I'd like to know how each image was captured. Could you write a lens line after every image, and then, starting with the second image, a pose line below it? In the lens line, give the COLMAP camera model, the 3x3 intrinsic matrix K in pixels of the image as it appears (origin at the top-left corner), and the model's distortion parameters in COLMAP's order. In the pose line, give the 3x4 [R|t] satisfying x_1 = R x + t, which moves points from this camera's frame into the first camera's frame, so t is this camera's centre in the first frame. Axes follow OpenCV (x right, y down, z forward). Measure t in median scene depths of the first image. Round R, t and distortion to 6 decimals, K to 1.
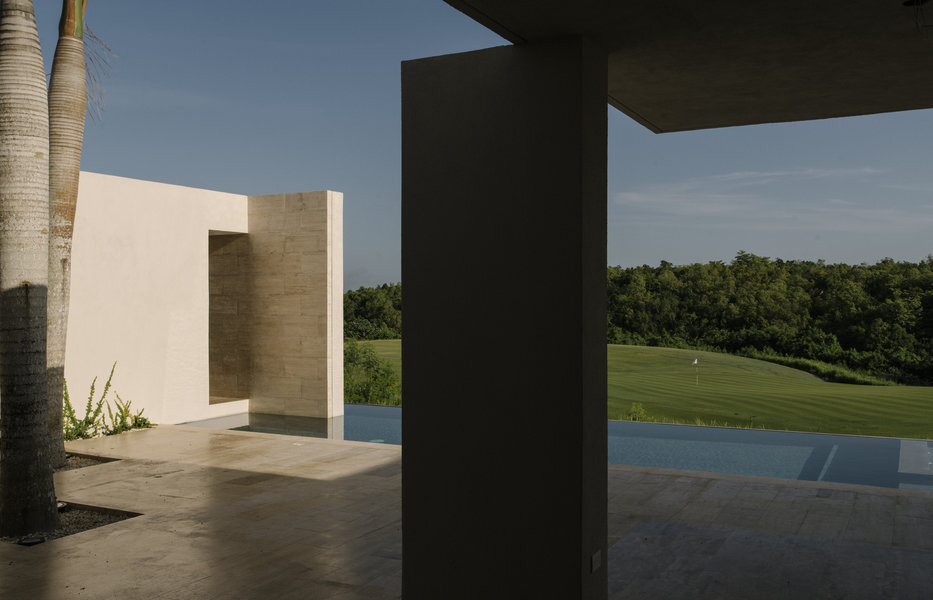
lens RADIAL K [[905.5, 0, 466.4], [0, 905.5, 294.0], [0, 0, 1]] dist [0.001238, 0.000000]
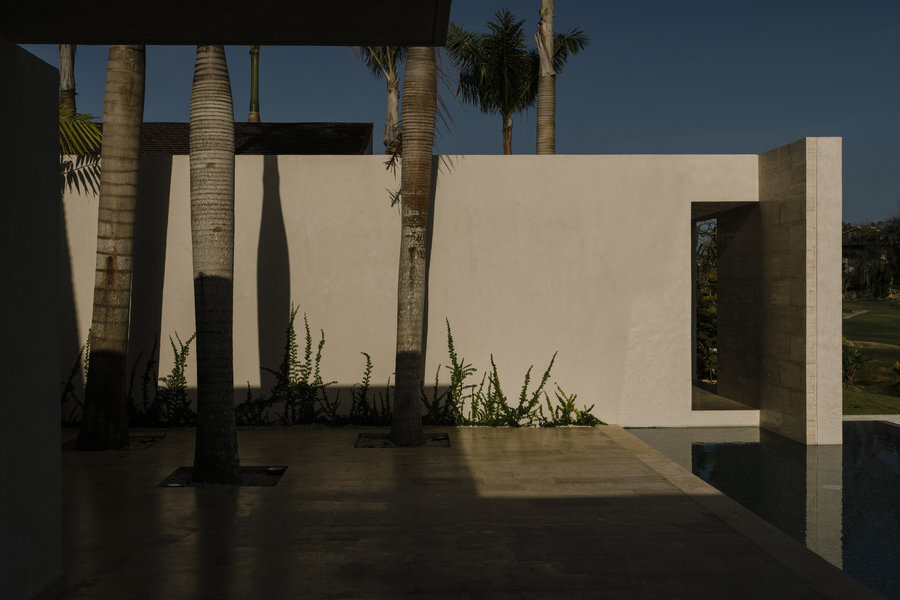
lens RADIAL K [[1098.5, 0, 448.3], [0, 1098.5, 299.1], [0, 0, 1]] dist [0.018780, 0.000000]
pose [[0.479562, 0.010162, -0.877449, 0.551595], [0.008950, 0.999824, 0.016471, 0.000156], [0.877463, -0.015752, 0.479386, 0.342575]]
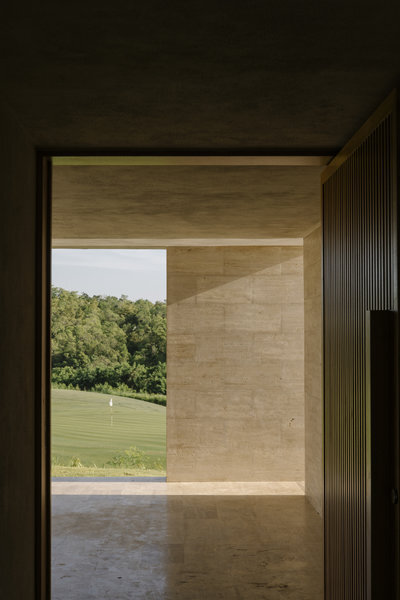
lens RADIAL K [[963.5, 0, 200.0], [0, 963.5, 301.0], [0, 0, 1]] dist [-0.038487, 0.000000]
pose [[0.900103, 0.017435, 0.435328, -0.719215], [-0.004959, 0.999544, -0.029779, -0.000855], [-0.435649, 0.024645, 0.899779, 0.411764]]
